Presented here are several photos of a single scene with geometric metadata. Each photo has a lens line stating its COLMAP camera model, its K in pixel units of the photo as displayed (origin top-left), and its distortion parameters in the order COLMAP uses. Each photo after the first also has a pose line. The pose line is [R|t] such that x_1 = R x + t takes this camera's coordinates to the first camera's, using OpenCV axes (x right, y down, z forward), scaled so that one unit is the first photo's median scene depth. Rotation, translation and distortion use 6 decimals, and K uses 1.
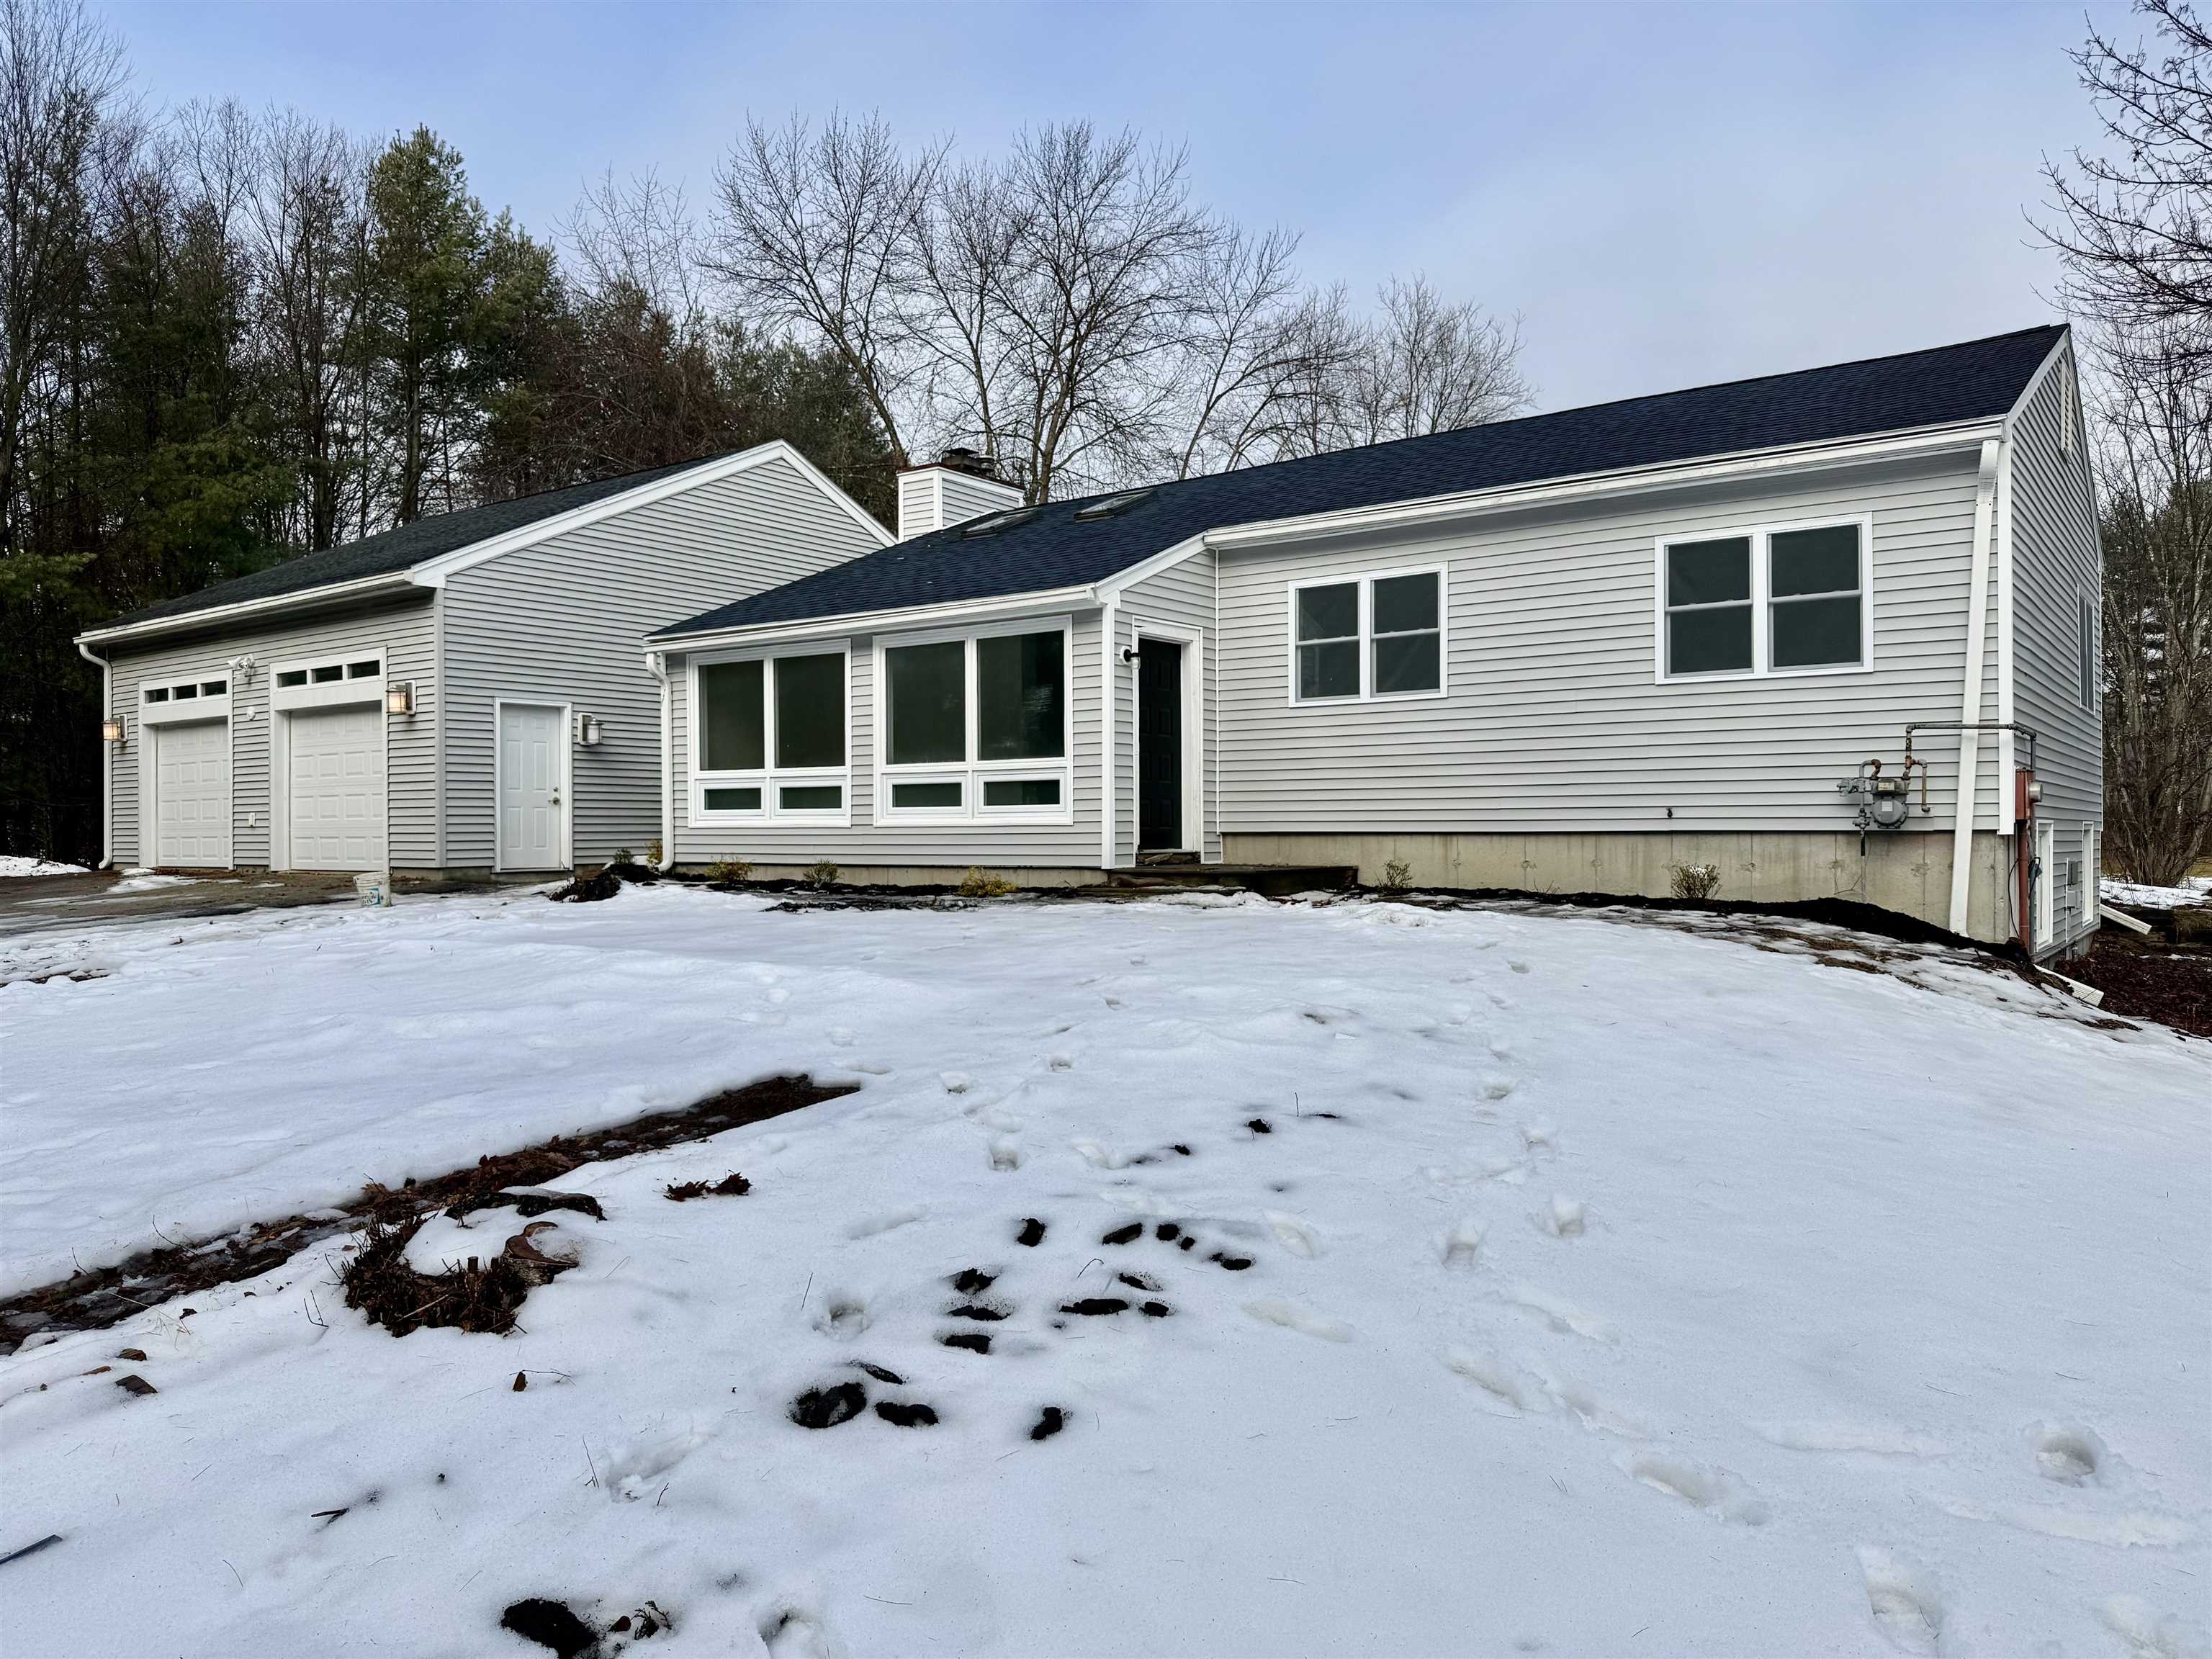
lens RADIAL K [[1549.4, 0, 1101.3], [0, 1549.4, 835.8], [0, 0, 1]] dist [0.147036, -0.279766]
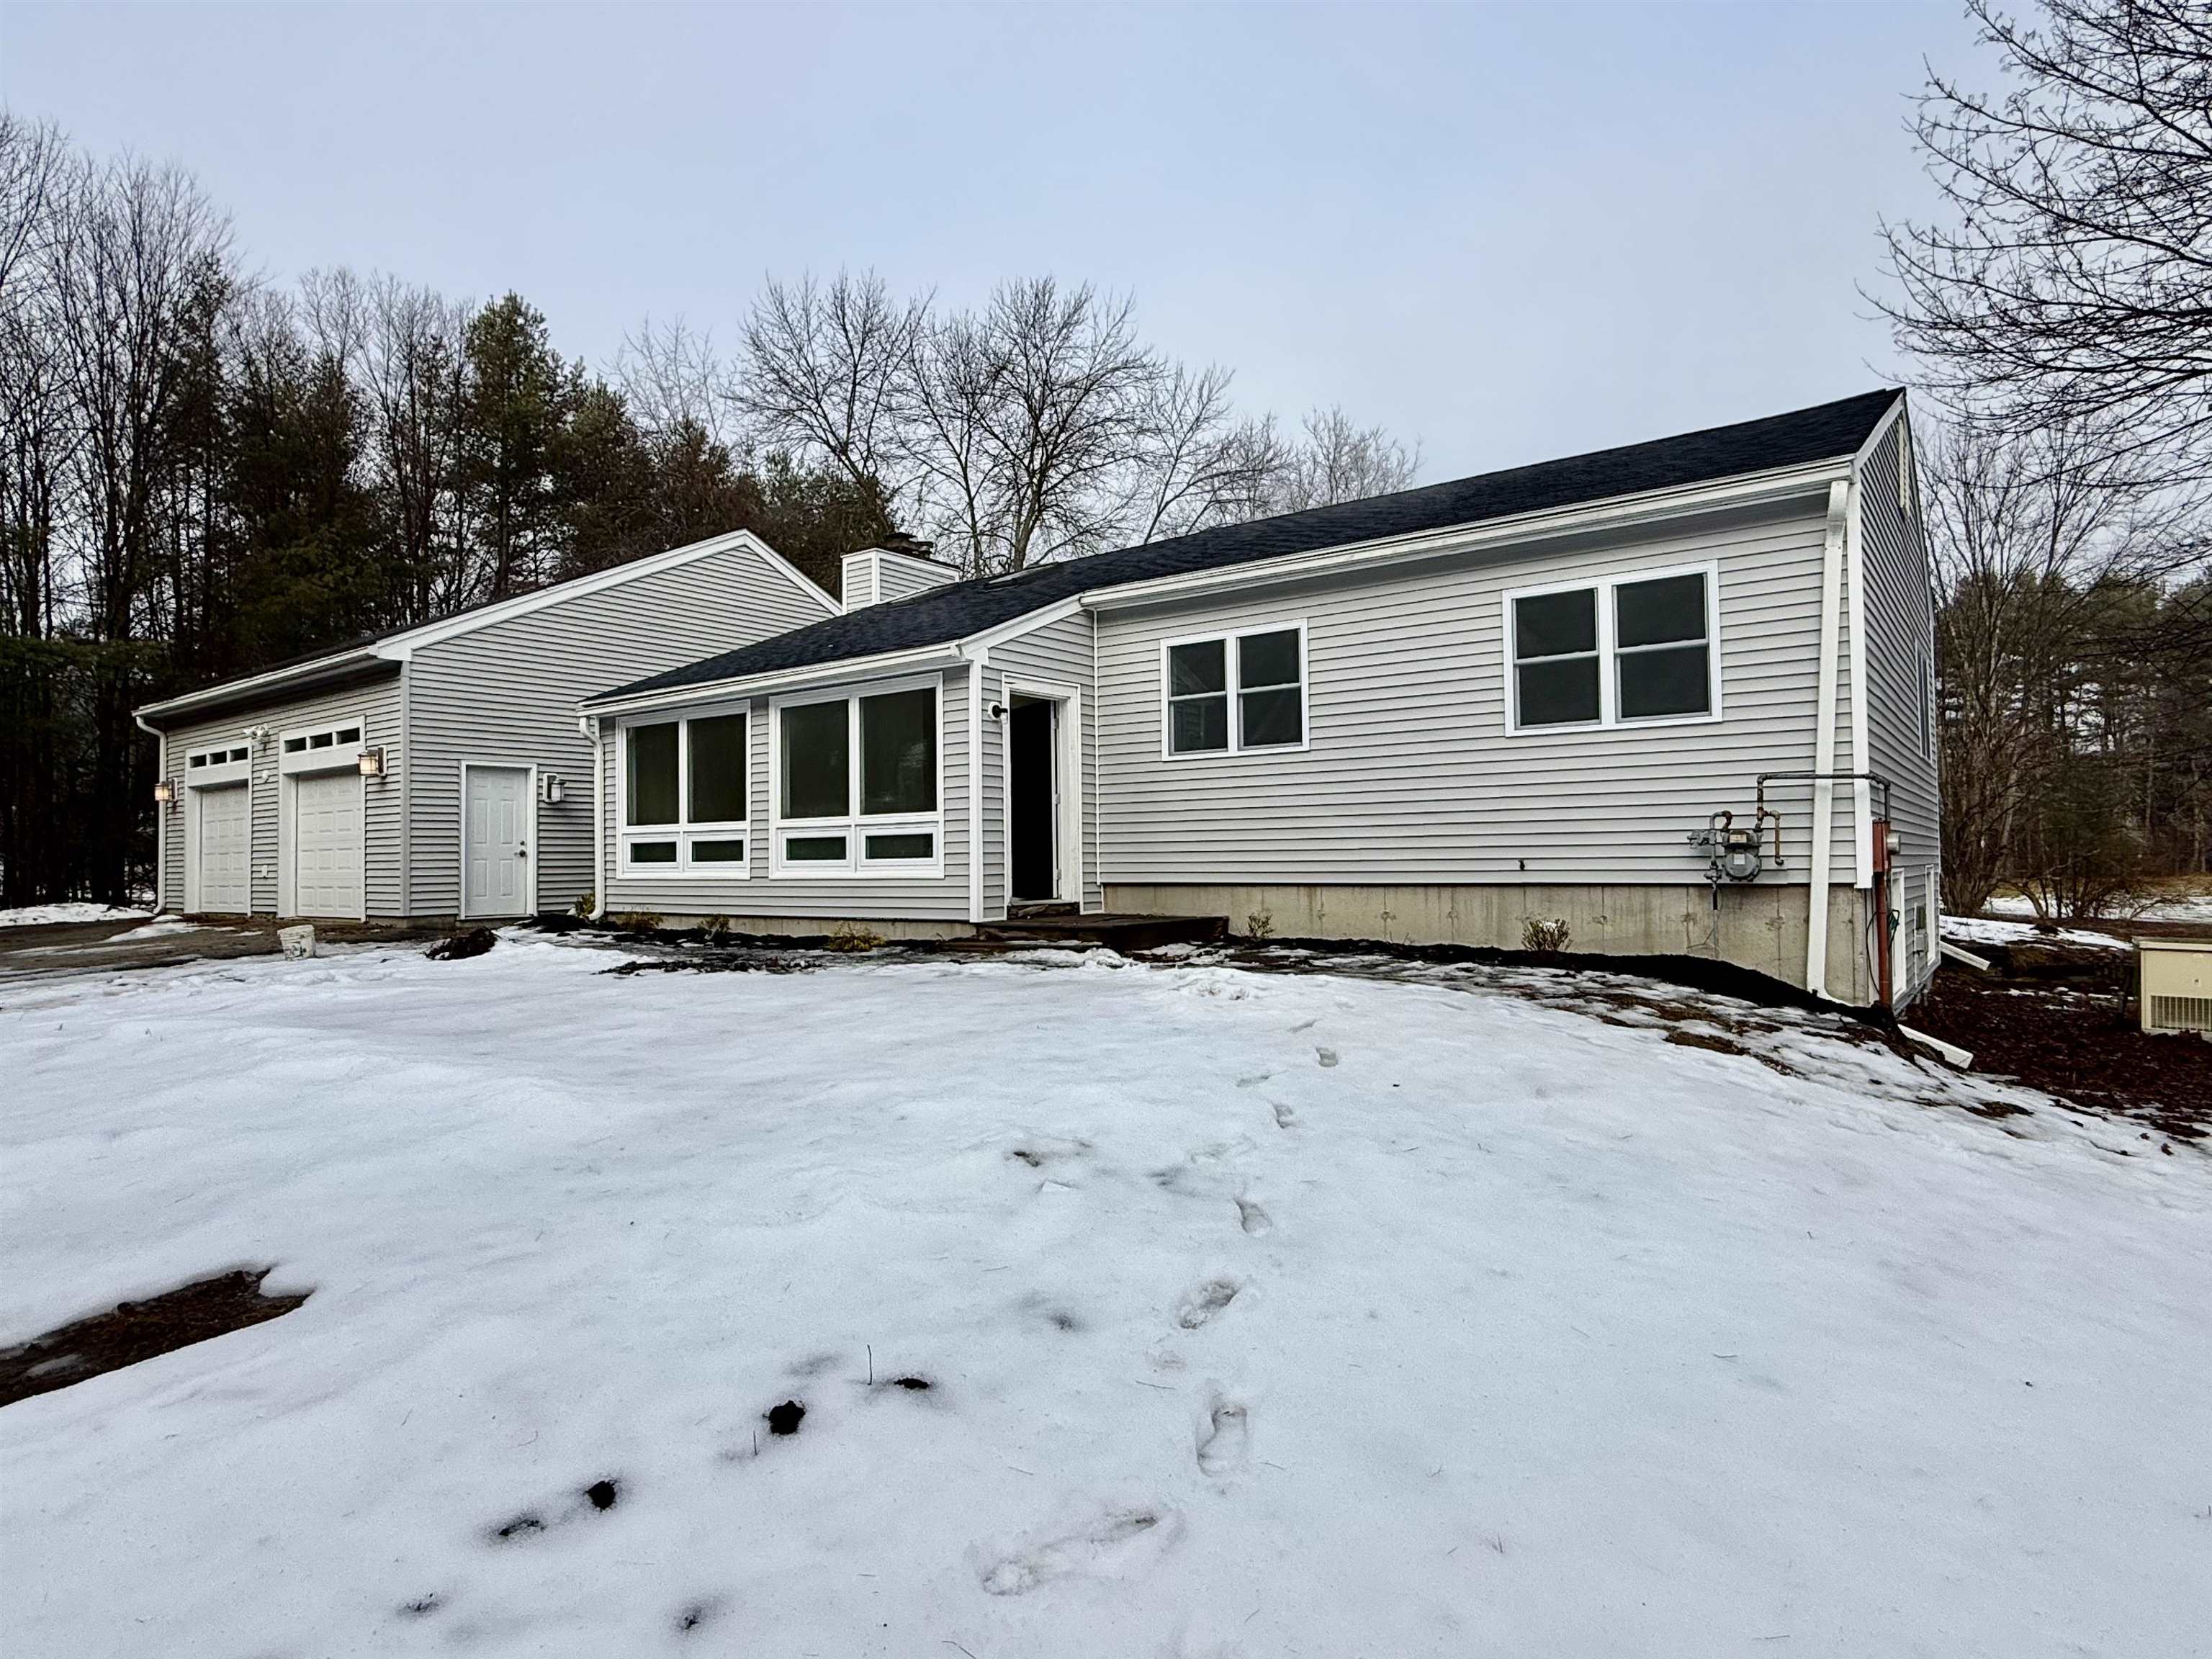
lens RADIAL K [[1239.9, 0, 1099.8], [0, 1239.9, 832.2], [0, 0, 1]] dist [-0.001887, 0.000744]
pose [[0.999921, -0.007563, -0.010028, 0.089438], [0.007281, 0.999586, -0.027845, -0.013617], [0.010234, 0.027769, 0.999562, 0.186401]]
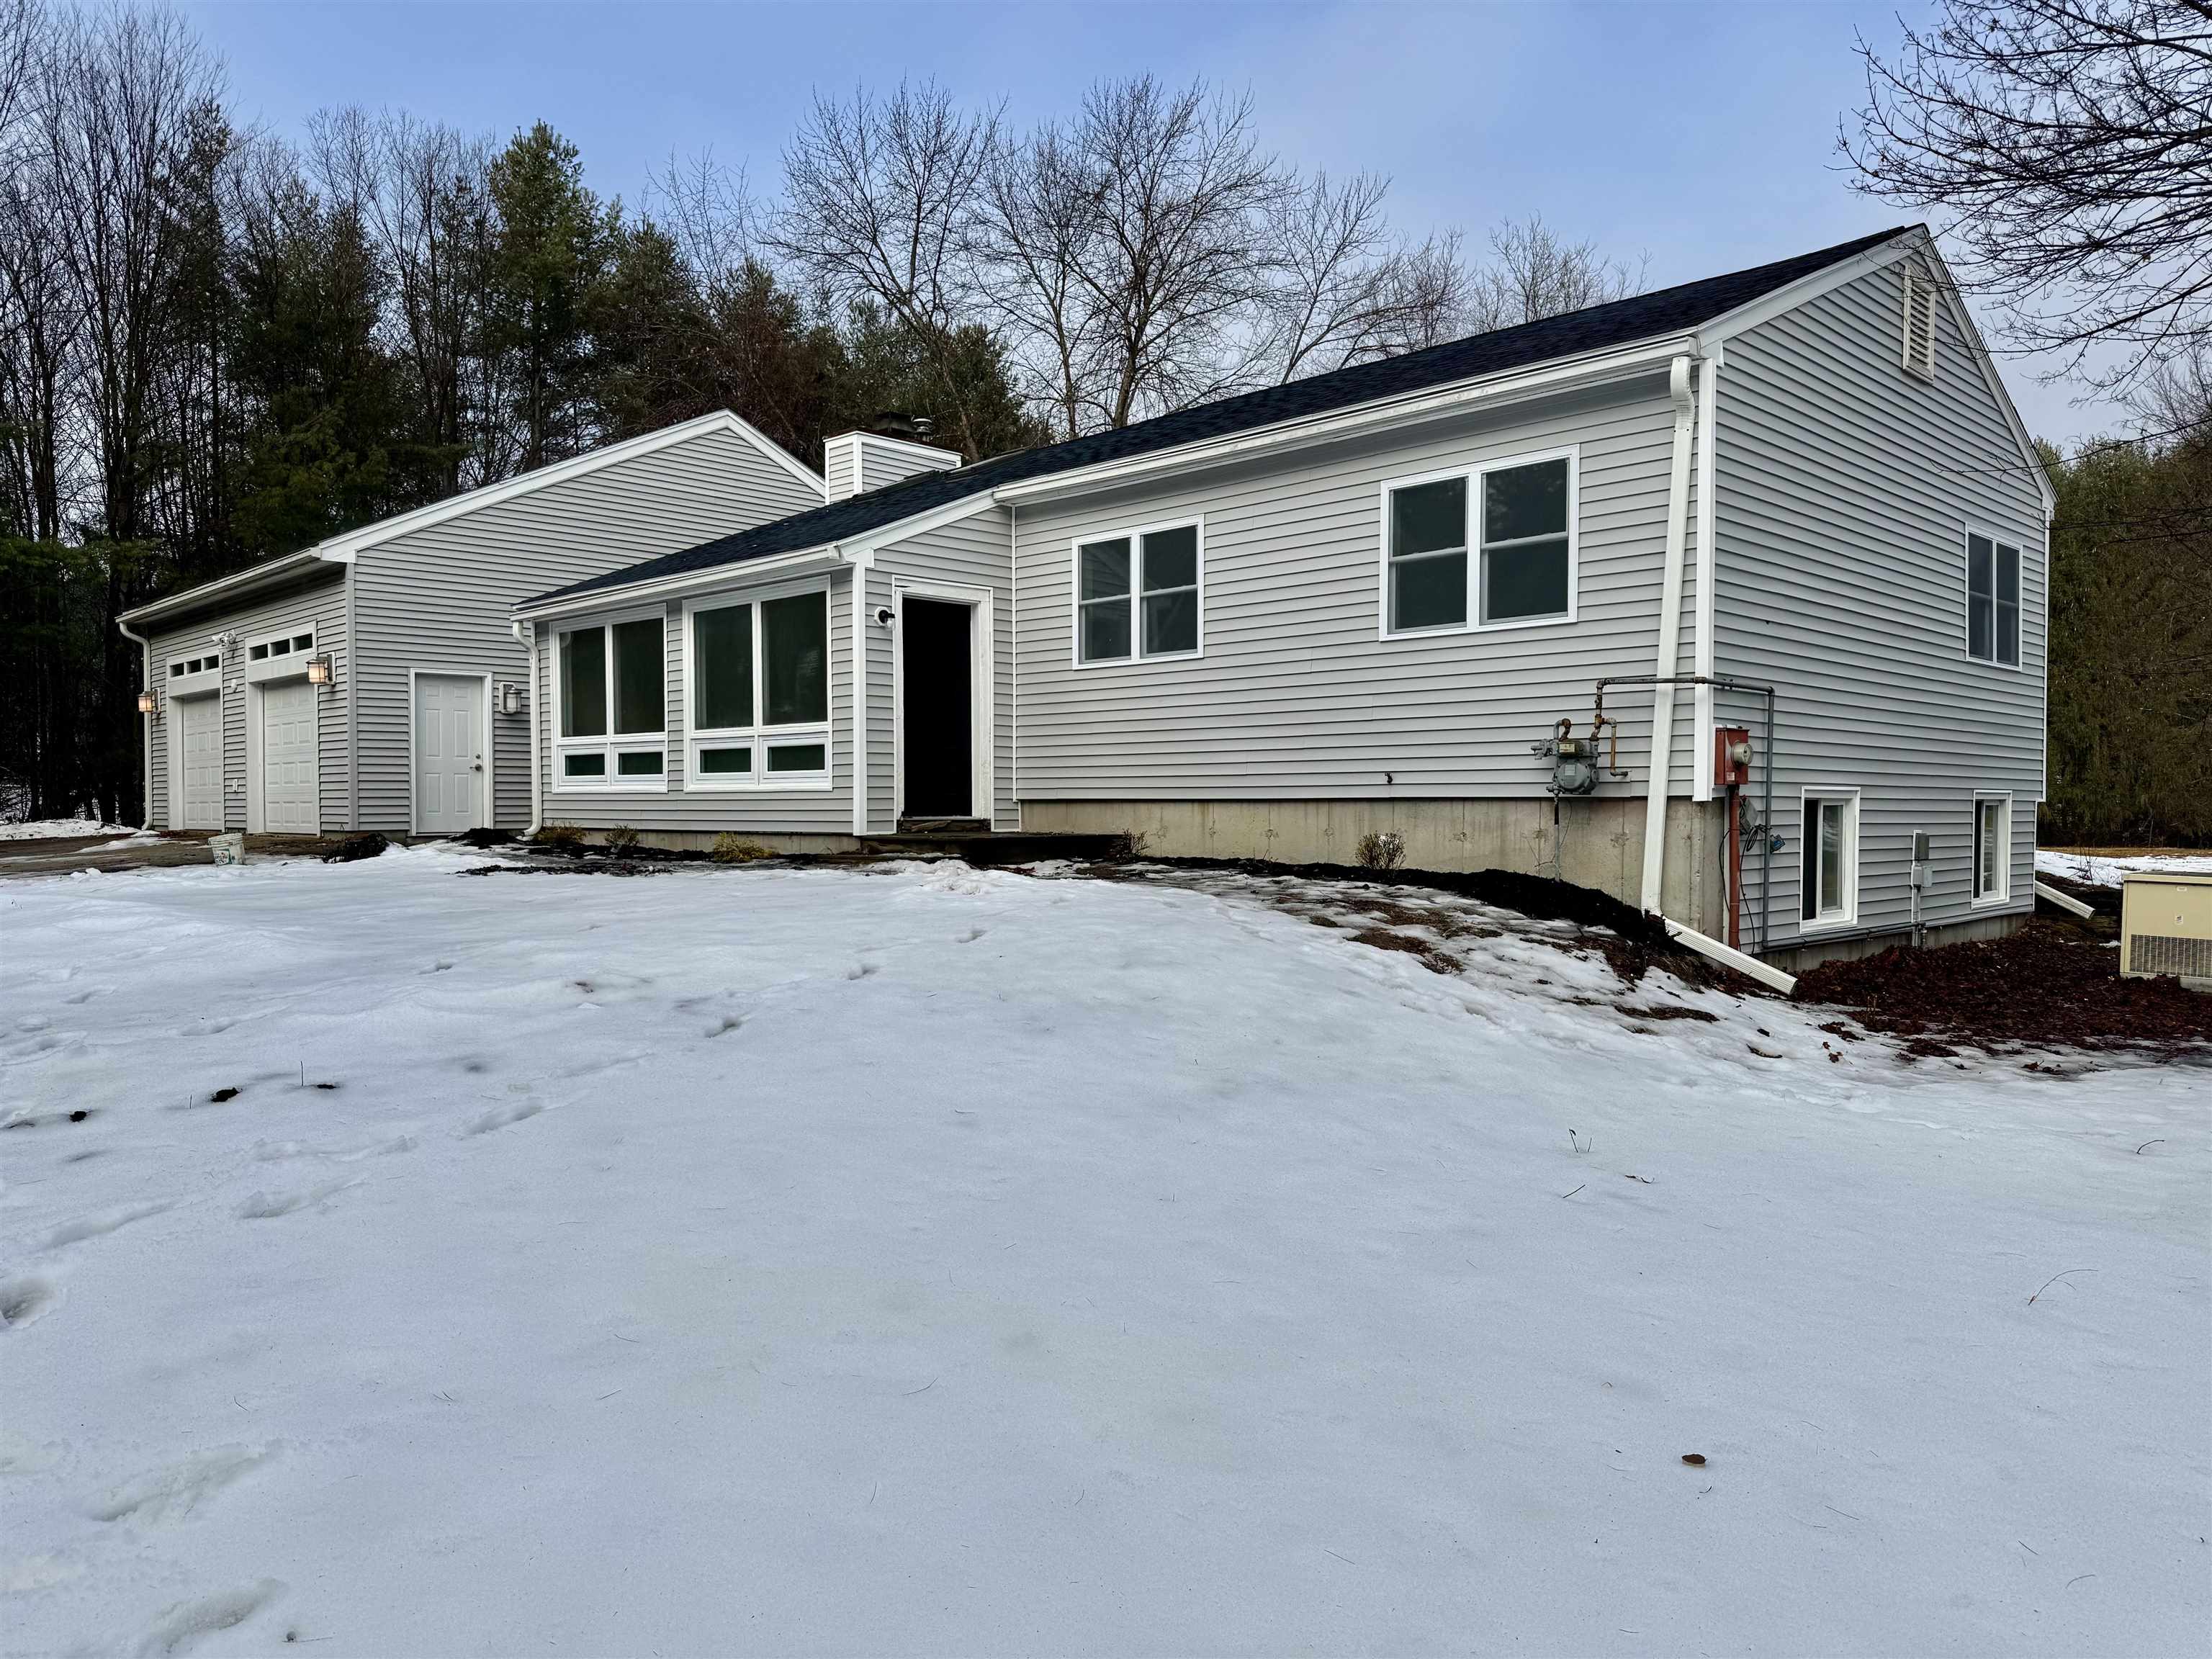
lens RADIAL K [[1549.4, 0, 1101.3], [0, 1549.4, 835.8], [0, 0, 1]] dist [0.147036, -0.279766]
pose [[0.988578, 0.006903, -0.150555, 0.291186], [-0.004290, 0.999835, 0.017675, 0.003409], [0.150652, -0.016827, 0.988444, 0.051462]]
